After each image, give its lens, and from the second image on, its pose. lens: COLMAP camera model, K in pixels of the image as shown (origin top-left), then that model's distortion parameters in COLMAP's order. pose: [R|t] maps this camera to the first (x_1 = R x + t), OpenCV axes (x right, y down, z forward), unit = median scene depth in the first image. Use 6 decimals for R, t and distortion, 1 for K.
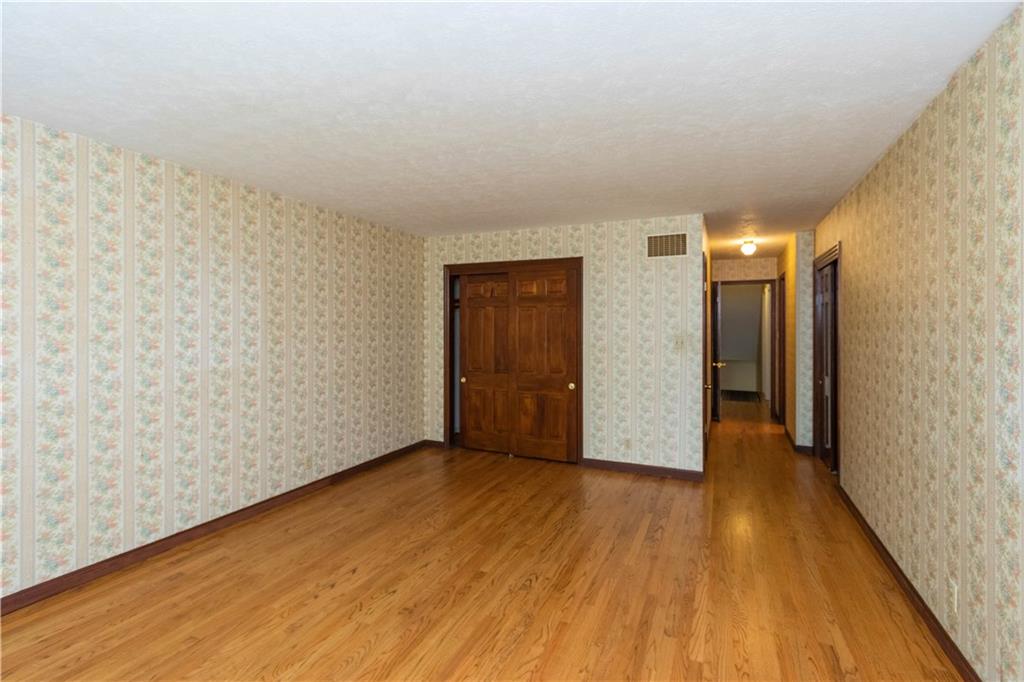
lens RADIAL K [[489.5, 0, 504.4], [0, 489.5, 321.5], [0, 0, 1]] dist [0.001369, 0.000136]
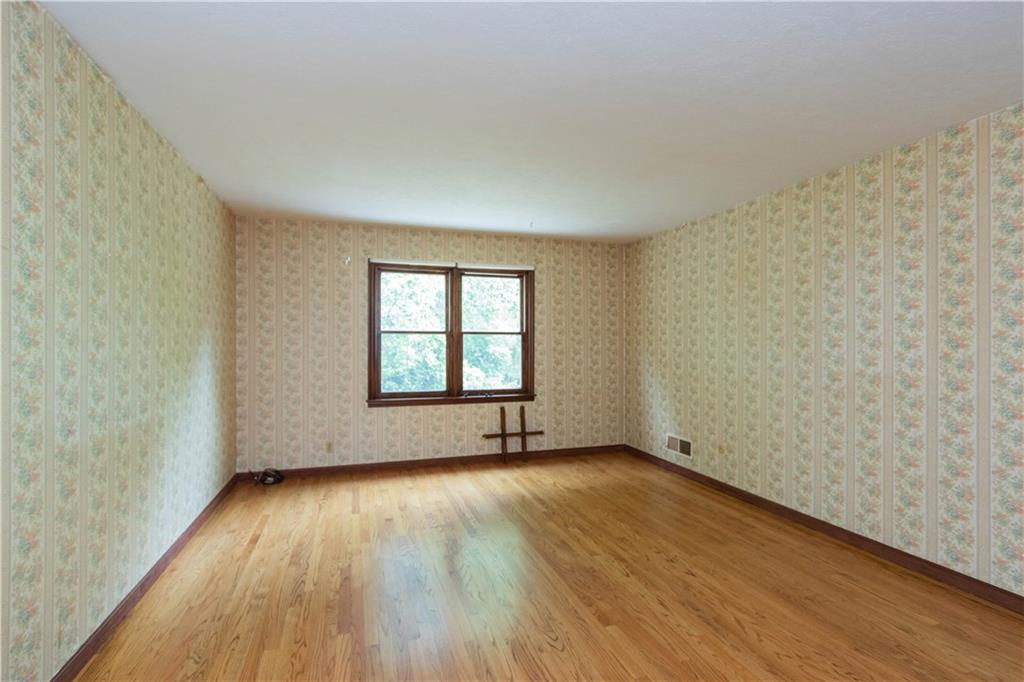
lens RADIAL K [[487.7, 0, 507.8], [0, 487.7, 341.7], [0, 0, 1]] dist [-0.000516, -0.000135]
pose [[-0.746145, -0.005274, -0.665763, 0.574863], [0.004401, 0.999908, -0.012854, 0.056365], [0.665769, -0.012521, -0.746053, 1.403613]]
